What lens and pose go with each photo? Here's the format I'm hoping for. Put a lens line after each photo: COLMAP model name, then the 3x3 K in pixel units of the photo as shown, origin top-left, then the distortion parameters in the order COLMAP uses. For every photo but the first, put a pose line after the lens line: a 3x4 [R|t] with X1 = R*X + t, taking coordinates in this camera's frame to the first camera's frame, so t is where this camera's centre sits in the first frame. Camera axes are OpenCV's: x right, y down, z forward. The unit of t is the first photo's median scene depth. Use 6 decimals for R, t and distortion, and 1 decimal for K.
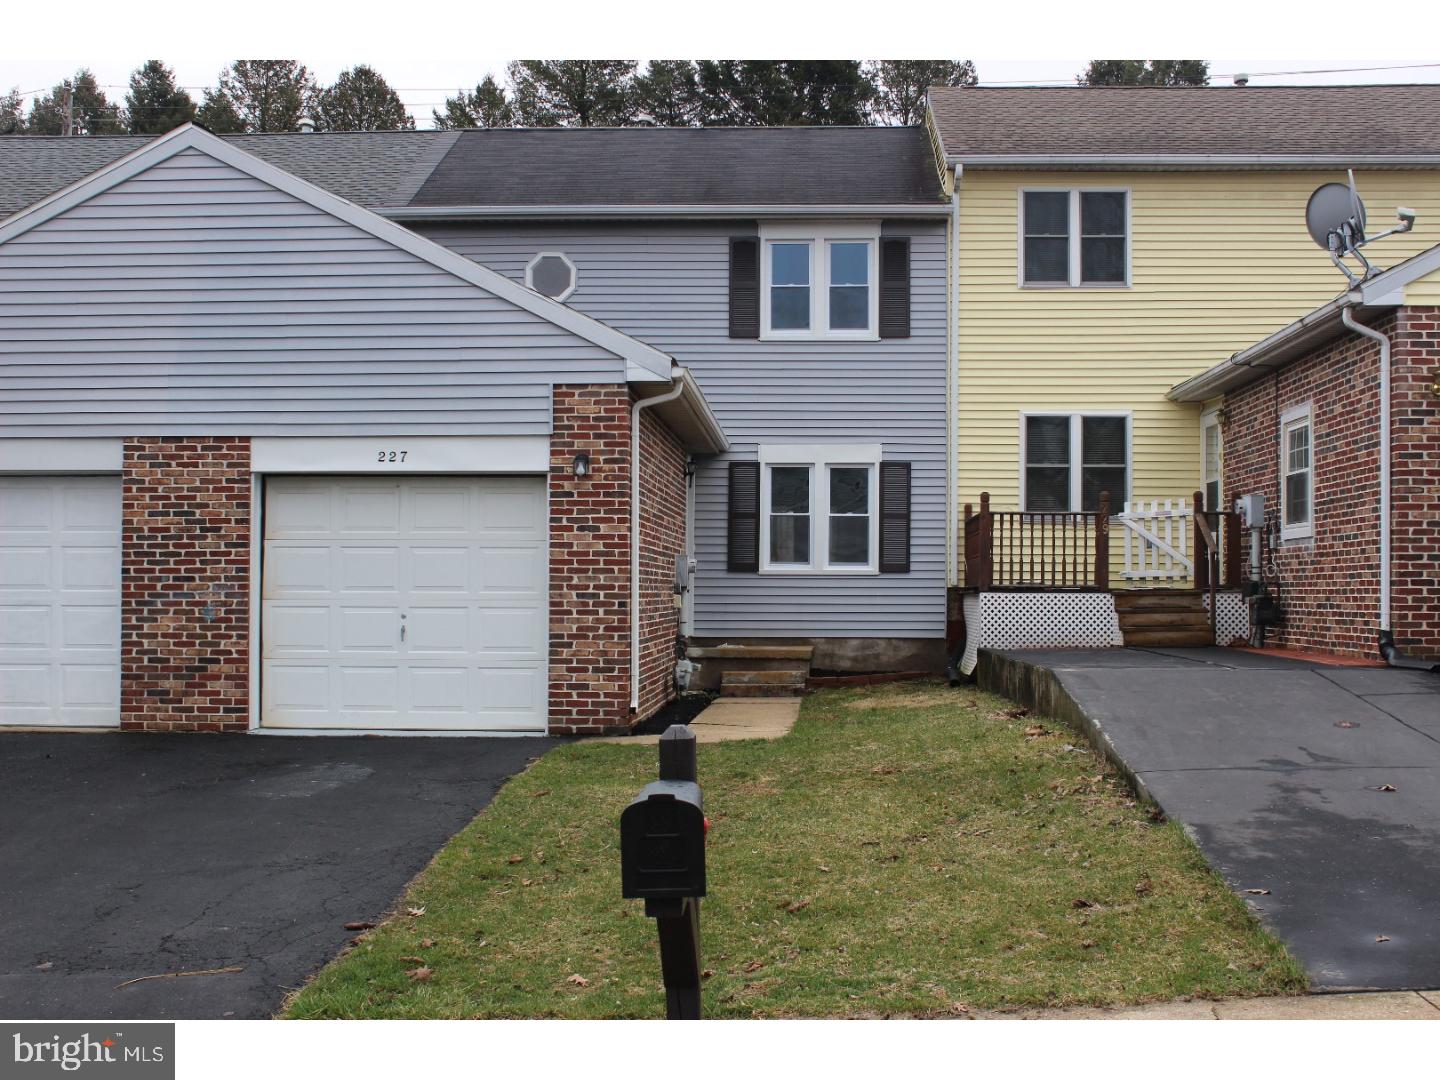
lens RADIAL K [[1838.4, 0, 720.1], [0, 1838.4, 541.4], [0, 0, 1]] dist [-0.020900, 0.000000]
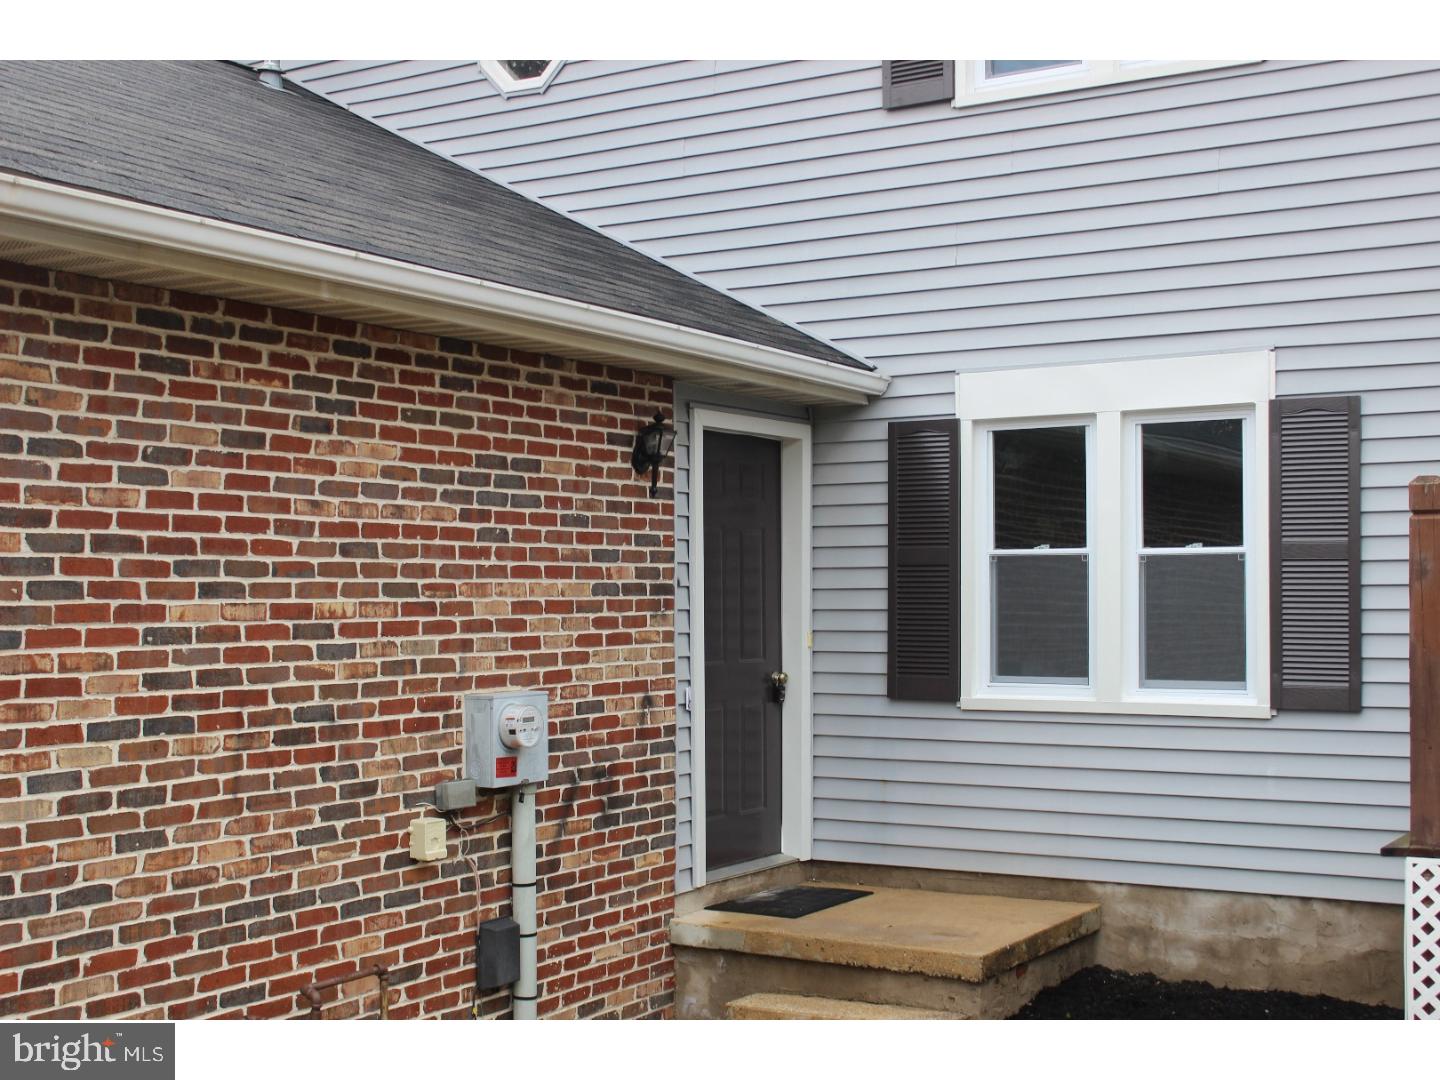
lens RADIAL K [[1838.4, 0, 721.4], [0, 1838.4, 543.2], [0, 0, 1]] dist [-0.020900, 0.000000]
pose [[0.886640, -0.020347, -0.462012, 0.156185], [0.020672, 0.999777, -0.004358, -0.016324], [0.461997, -0.005686, 0.886863, 0.633333]]
